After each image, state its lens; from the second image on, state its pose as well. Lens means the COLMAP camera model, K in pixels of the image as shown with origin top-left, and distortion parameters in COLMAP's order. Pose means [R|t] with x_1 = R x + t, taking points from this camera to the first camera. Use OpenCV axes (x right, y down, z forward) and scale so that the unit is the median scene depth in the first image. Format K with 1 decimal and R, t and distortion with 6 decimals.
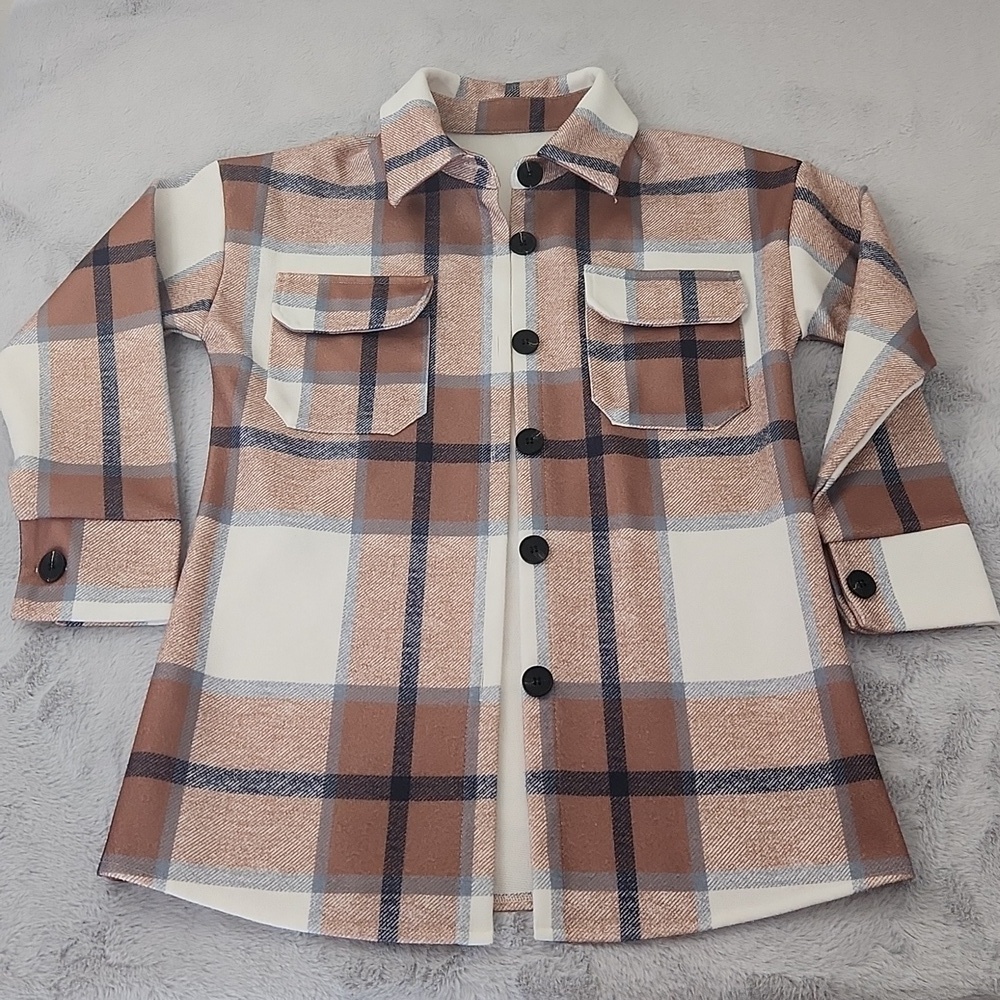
lens RADIAL K [[1463.2, 0, 500.0], [0, 1463.2, 500.0], [0, 0, 1]] dist [0.083679, -0.127822]
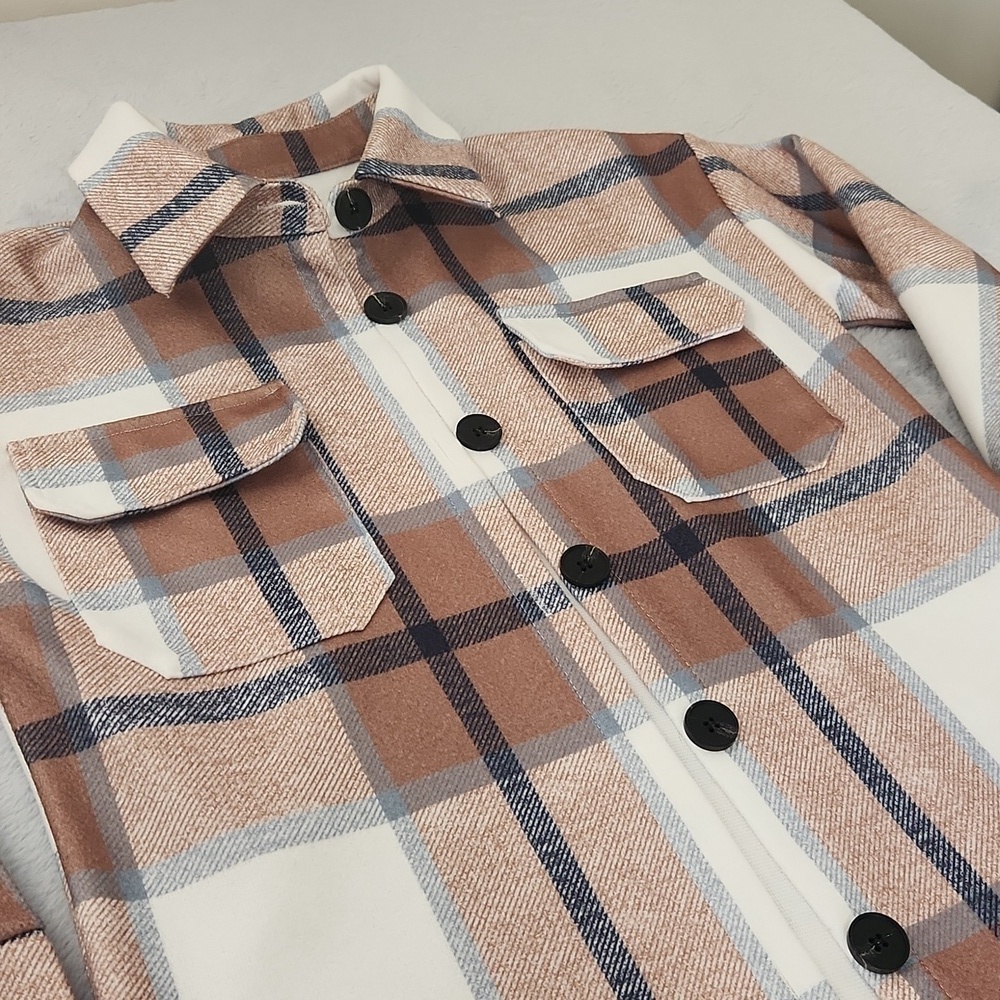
lens RADIAL K [[1463.2, 0, 500.0], [0, 1463.2, 500.0], [0, 0, 1]] dist [0.083679, -0.127822]
pose [[0.869184, -0.267088, 0.416153, -0.230171], [0.355887, 0.922174, -0.151459, 0.010503], [-0.343313, 0.279749, 0.896592, 0.472049]]
